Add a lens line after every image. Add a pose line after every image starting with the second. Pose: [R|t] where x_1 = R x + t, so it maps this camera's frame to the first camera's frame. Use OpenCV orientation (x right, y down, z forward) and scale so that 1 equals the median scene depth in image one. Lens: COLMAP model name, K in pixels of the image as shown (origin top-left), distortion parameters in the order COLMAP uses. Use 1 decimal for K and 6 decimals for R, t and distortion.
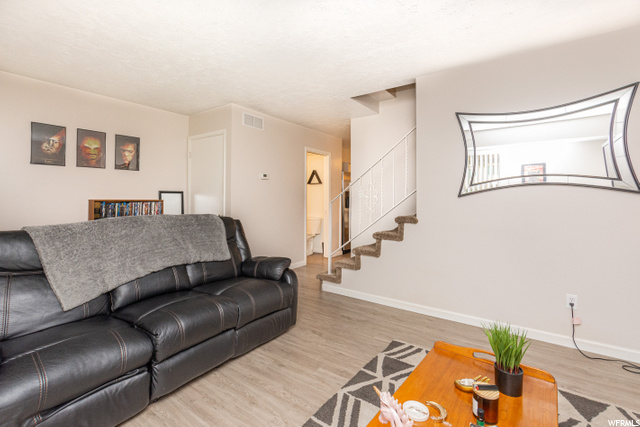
lens RADIAL K [[271.7, 0, 330.0], [0, 271.7, 198.1], [0, 0, 1]] dist [0.000652, 0.000130]
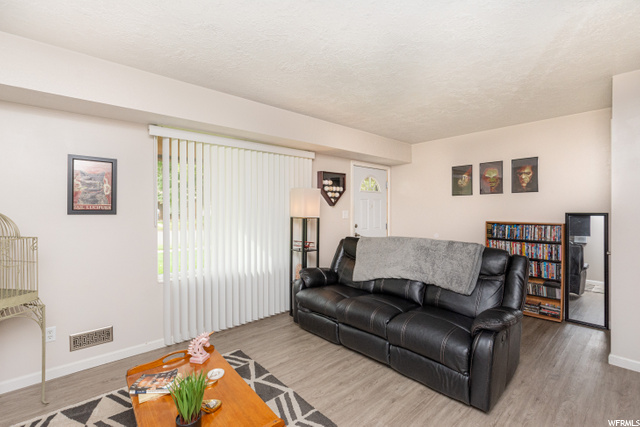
lens RADIAL K [[298.0, 0, 320.0], [0, 298.0, 213.5], [0, 0, 1]] dist [0.001331, 0.000153]
pose [[-0.198979, 0.010794, -0.979944, 0.520072], [0.000913, 0.999941, 0.010829, -0.042304], [0.980003, 0.001260, -0.198977, 0.532733]]
